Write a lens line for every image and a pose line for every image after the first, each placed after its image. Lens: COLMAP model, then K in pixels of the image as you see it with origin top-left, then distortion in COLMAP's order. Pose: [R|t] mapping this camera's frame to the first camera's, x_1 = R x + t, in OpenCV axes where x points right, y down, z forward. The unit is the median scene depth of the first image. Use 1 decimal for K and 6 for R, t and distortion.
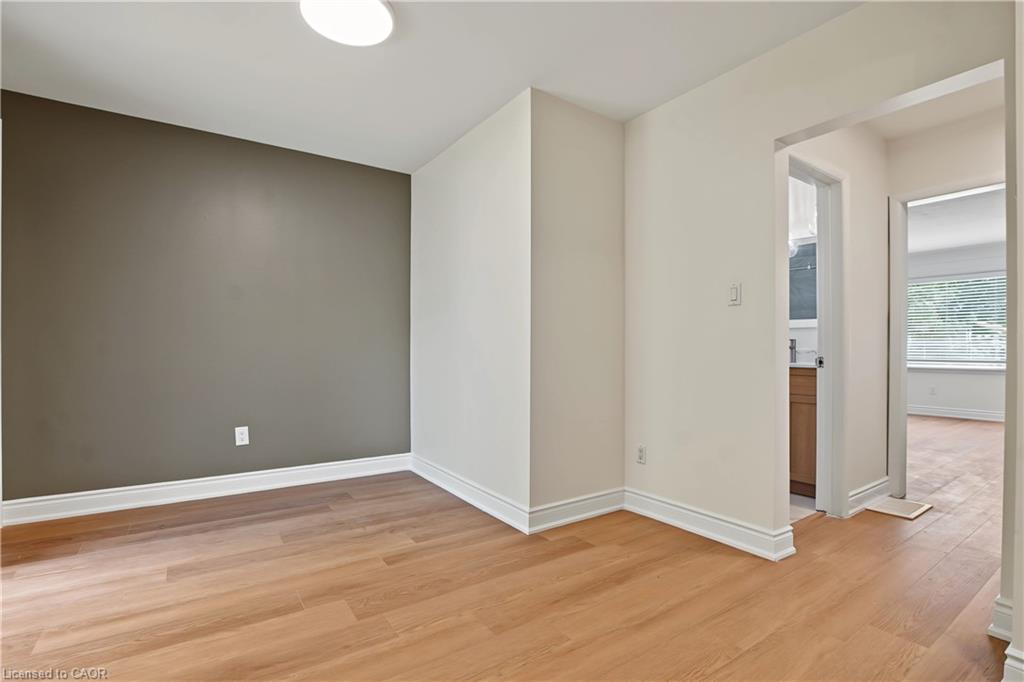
lens RADIAL K [[476.5, 0, 510.9], [0, 476.5, 344.1], [0, 0, 1]] dist [-0.032718, 0.000938]
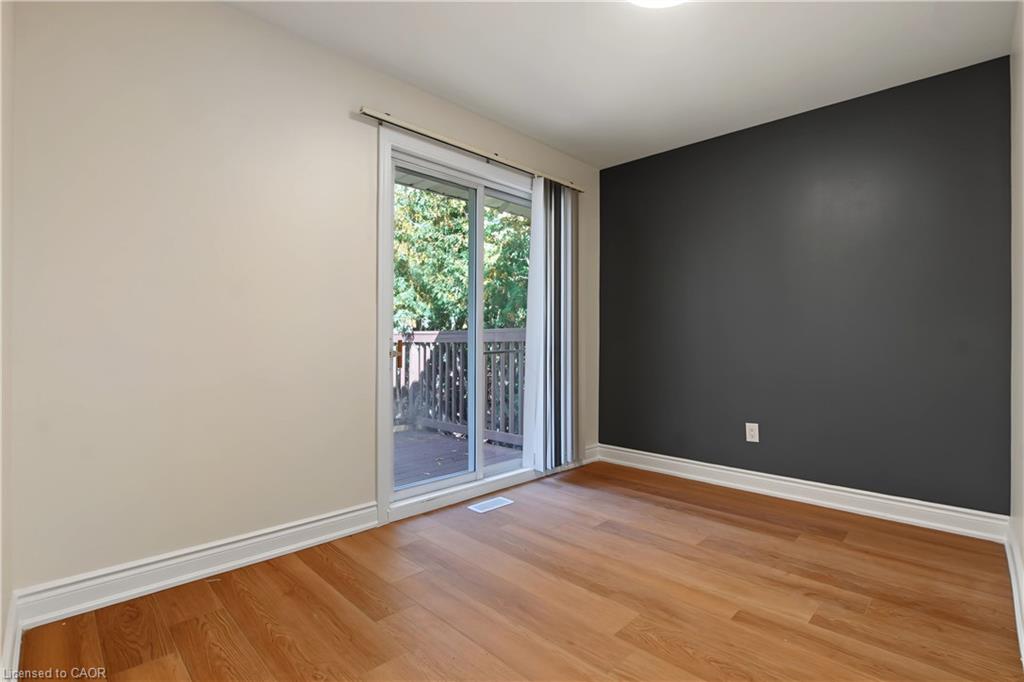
lens RADIAL K [[476.5, 0, 510.9], [0, 476.5, 344.1], [0, 0, 1]] dist [-0.032718, 0.000938]
pose [[0.187037, 0.003230, -0.982348, 0.369476], [0.005256, 0.999977, 0.004288, 0.009333], [0.982339, -0.005966, 0.187016, 0.434547]]
